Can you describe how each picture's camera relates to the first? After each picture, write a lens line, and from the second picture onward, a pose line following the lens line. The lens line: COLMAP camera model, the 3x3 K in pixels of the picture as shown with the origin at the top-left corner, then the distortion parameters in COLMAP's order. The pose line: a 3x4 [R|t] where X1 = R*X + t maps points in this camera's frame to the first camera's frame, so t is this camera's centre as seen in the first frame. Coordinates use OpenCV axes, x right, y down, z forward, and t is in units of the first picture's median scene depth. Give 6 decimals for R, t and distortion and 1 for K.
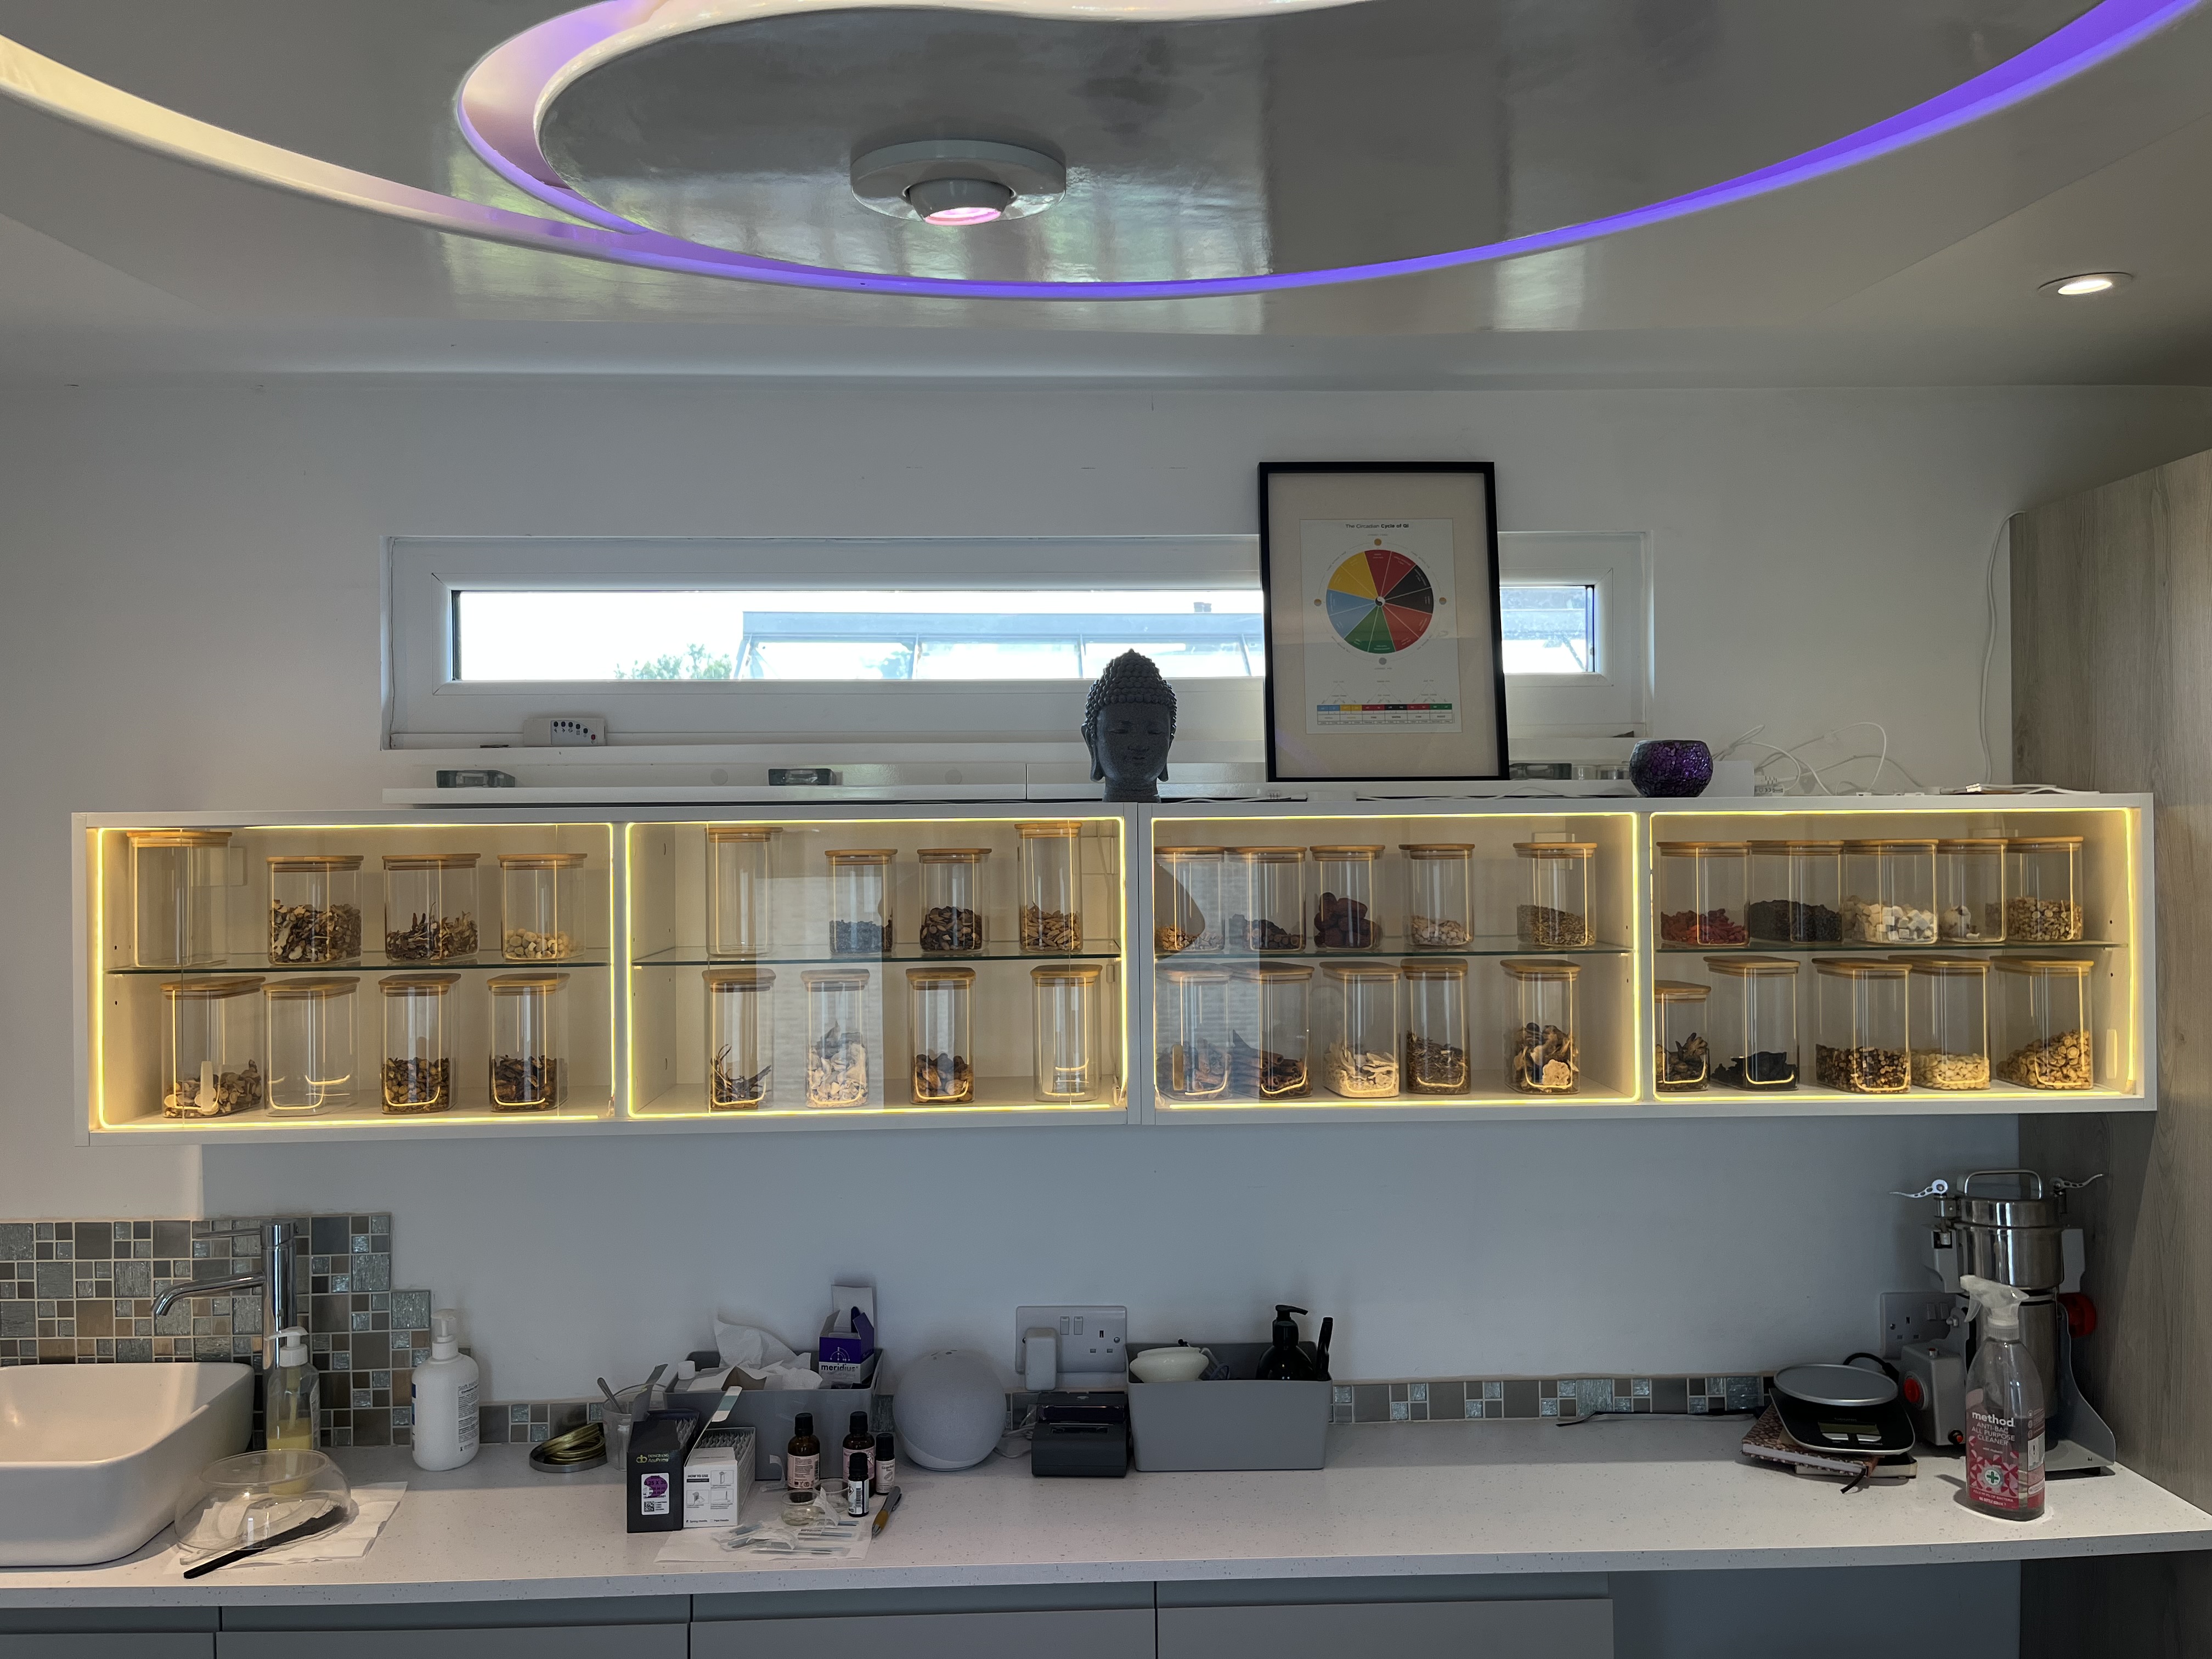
lens RADIAL K [[1658.2, 0, 1106.0], [0, 1658.2, 829.5], [0, 0, 1]] dist [0.074255, -0.116145]
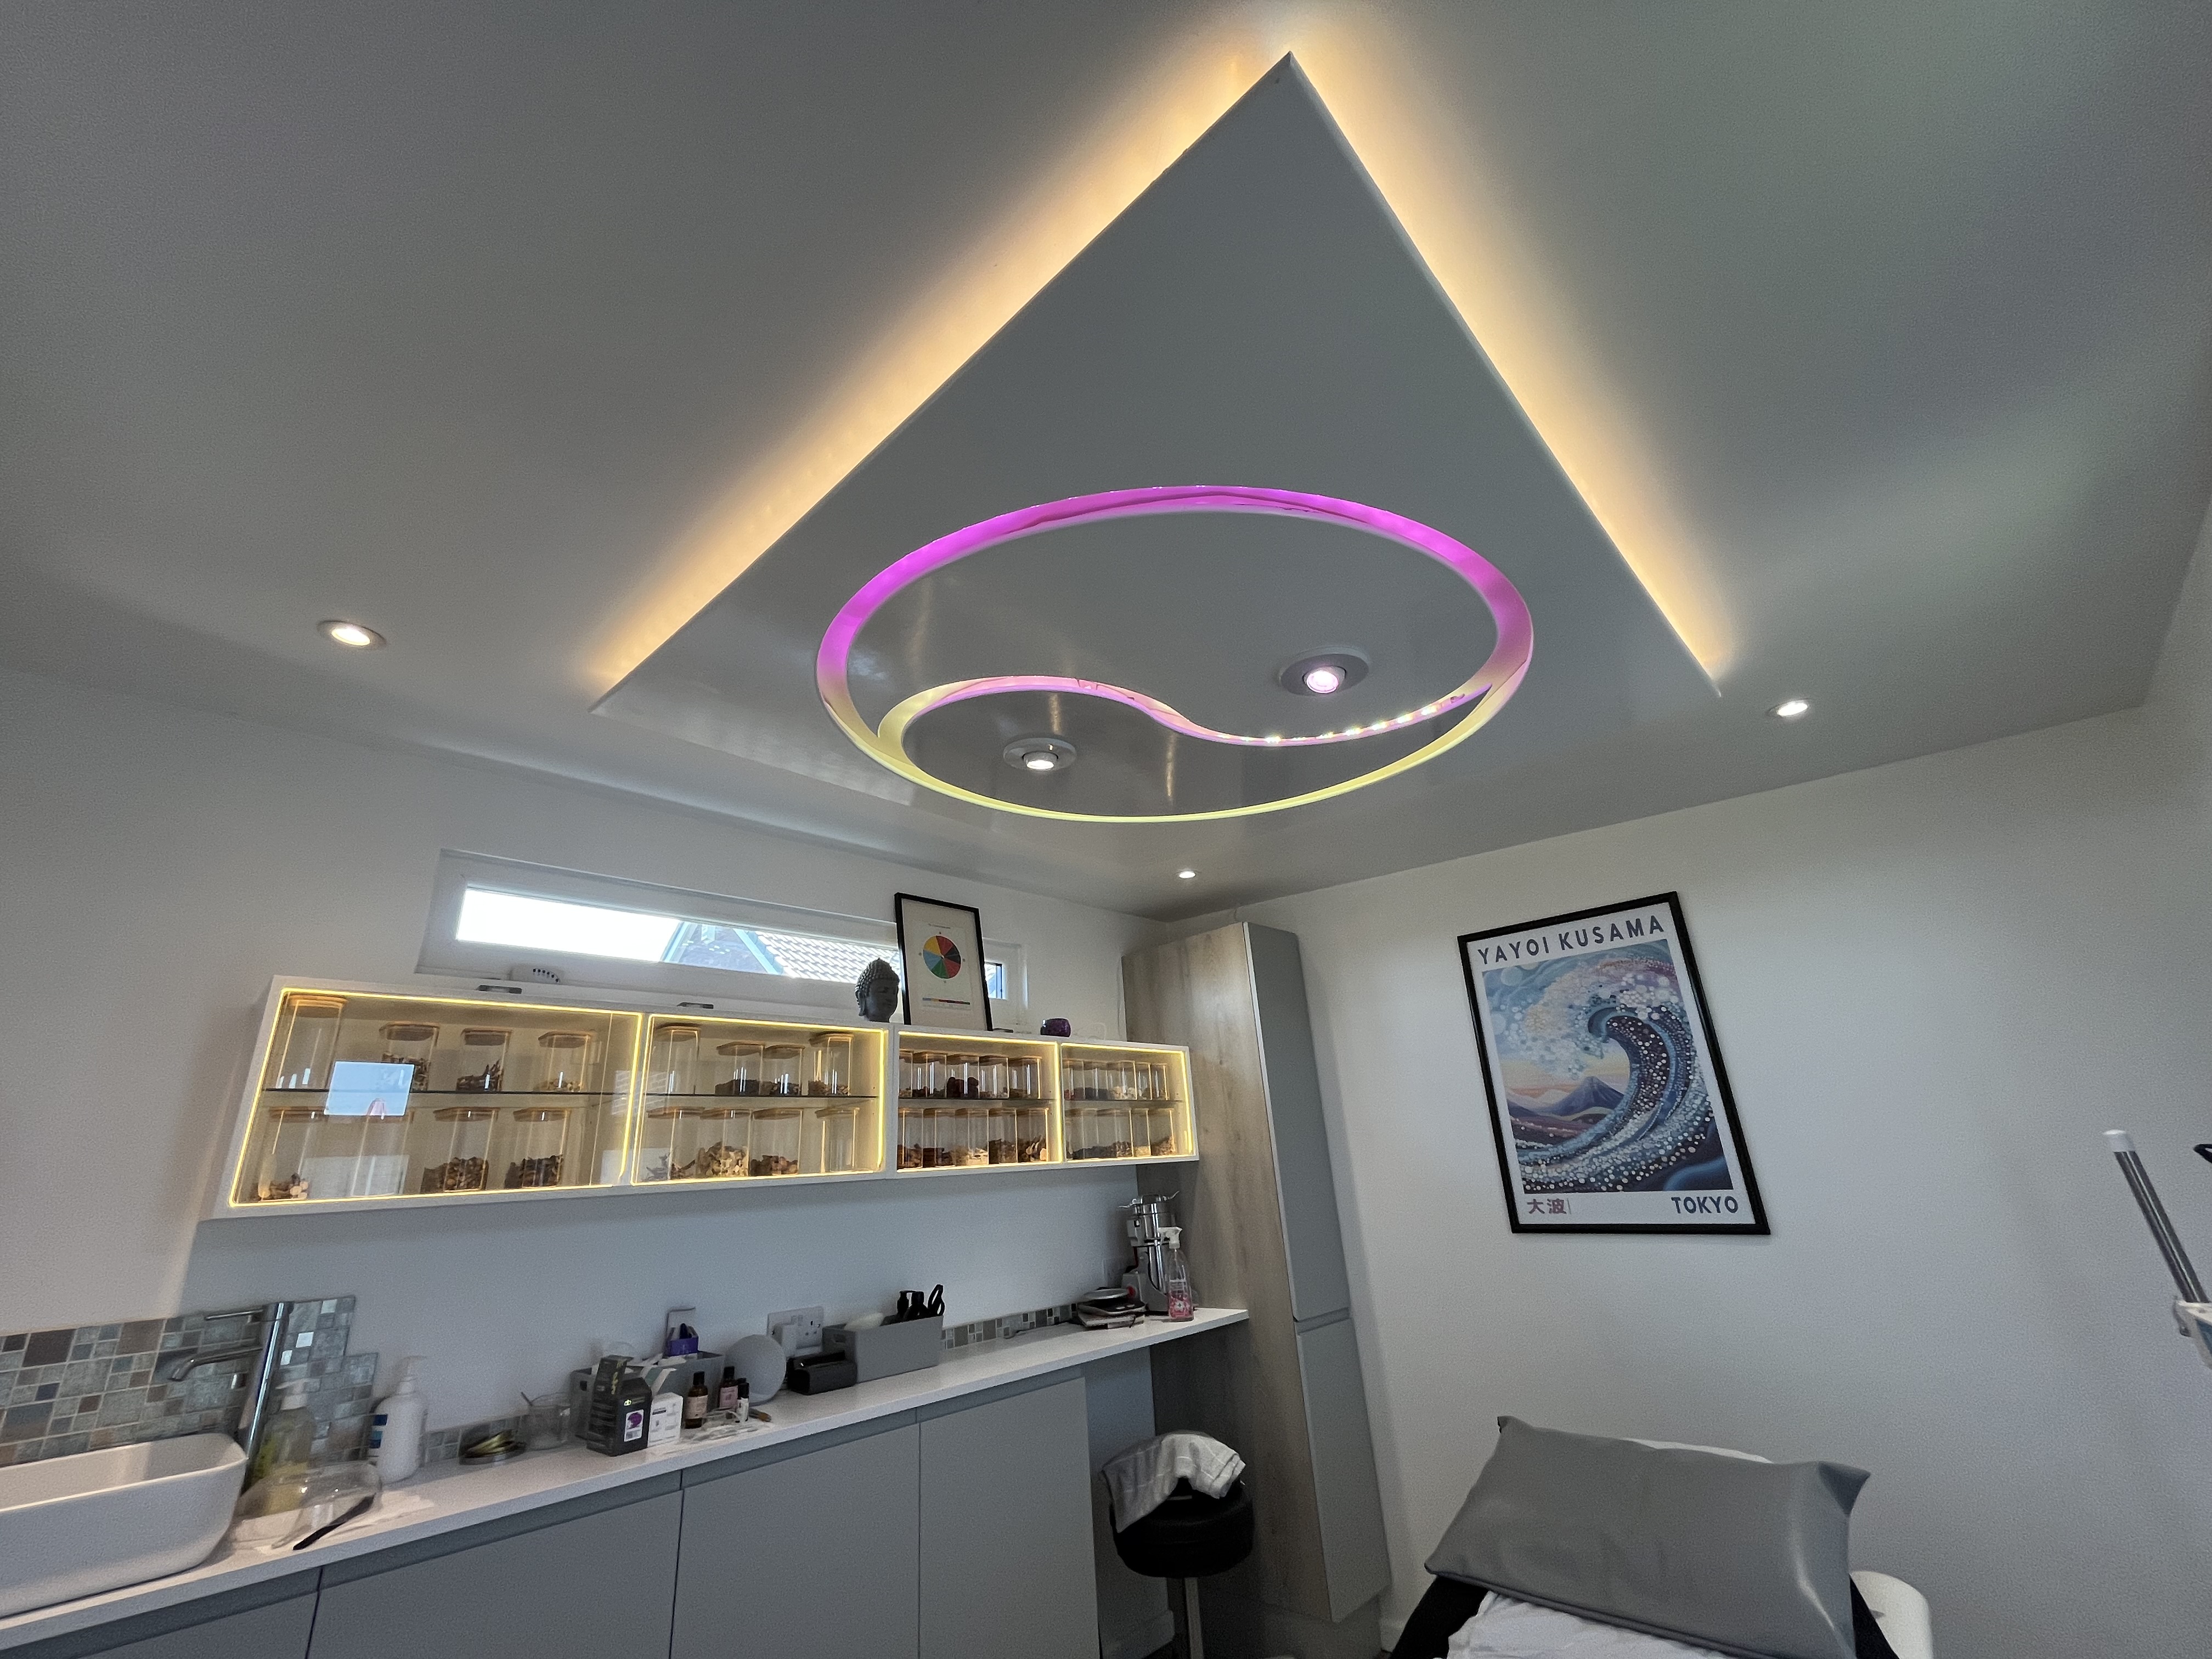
lens RADIAL K [[891.7, 0, 1106.0], [0, 891.7, 829.5], [0, 0, 1]] dist [-0.012109, 0.000066]
pose [[0.728604, 0.210207, 0.651881, -0.561195], [0.052145, 0.931956, -0.358802, 0.169594], [-0.682947, 0.295417, 0.668066, -0.060685]]
